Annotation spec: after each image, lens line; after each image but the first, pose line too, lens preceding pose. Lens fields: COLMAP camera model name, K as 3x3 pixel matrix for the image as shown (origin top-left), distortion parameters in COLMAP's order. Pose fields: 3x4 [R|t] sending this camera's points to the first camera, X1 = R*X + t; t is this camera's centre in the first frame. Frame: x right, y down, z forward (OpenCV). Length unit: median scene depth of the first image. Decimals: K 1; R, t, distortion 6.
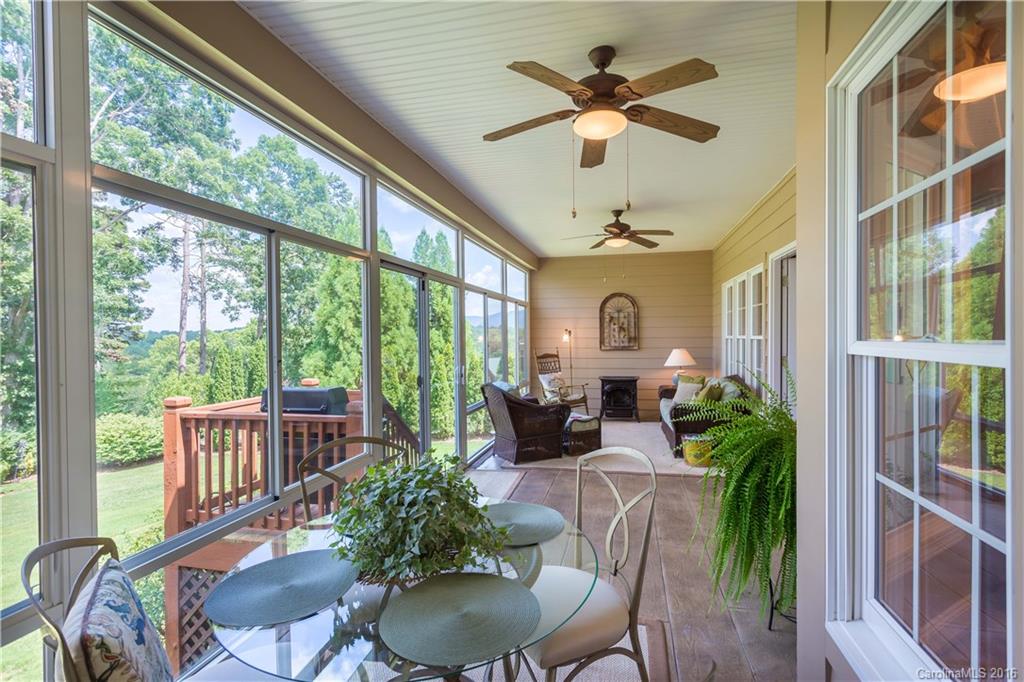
lens RADIAL K [[496.6, 0, 509.7], [0, 496.6, 339.8], [0, 0, 1]] dist [0.003394, 0.003803]
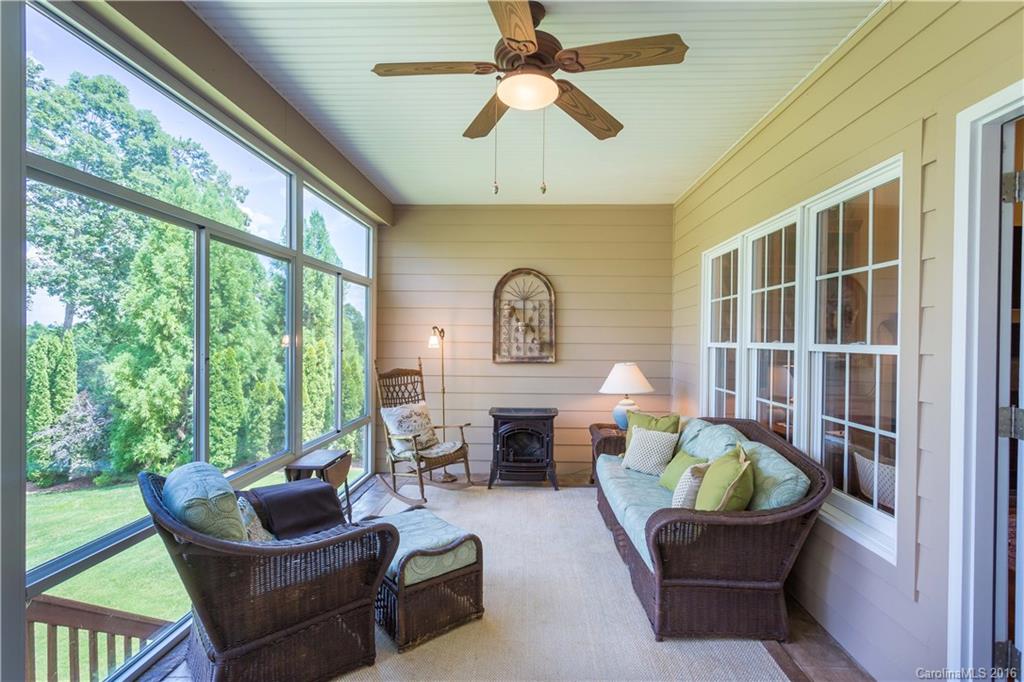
lens RADIAL K [[496.6, 0, 512.9], [0, 496.6, 344.3], [0, 0, 1]] dist [0.003394, 0.003803]
pose [[0.980199, 0.014790, 0.197464, 0.081548], [-0.015488, 0.999878, 0.001993, -0.002805], [-0.197411, -0.005012, 0.980308, 0.385143]]
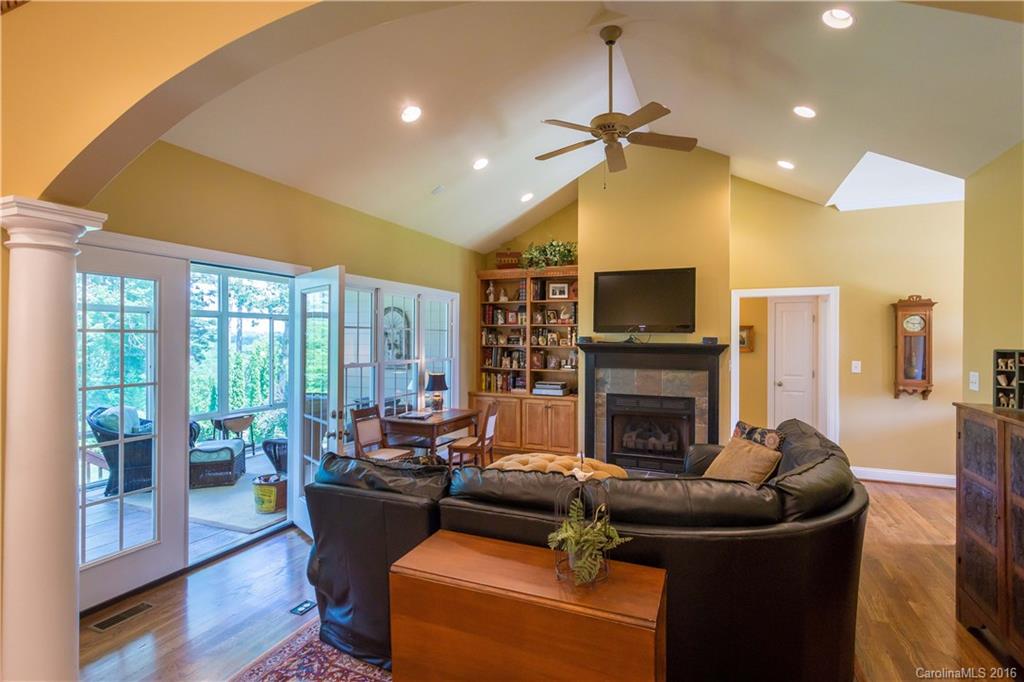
lens RADIAL K [[496.6, 0, 511.6], [0, 496.6, 338.6], [0, 0, 1]] dist [0.003394, 0.003803]
pose [[0.986171, 0.010186, -0.165415, 0.558714], [-0.011647, 0.999901, -0.007870, -0.028961], [0.165318, 0.009687, 0.986193, 0.111638]]
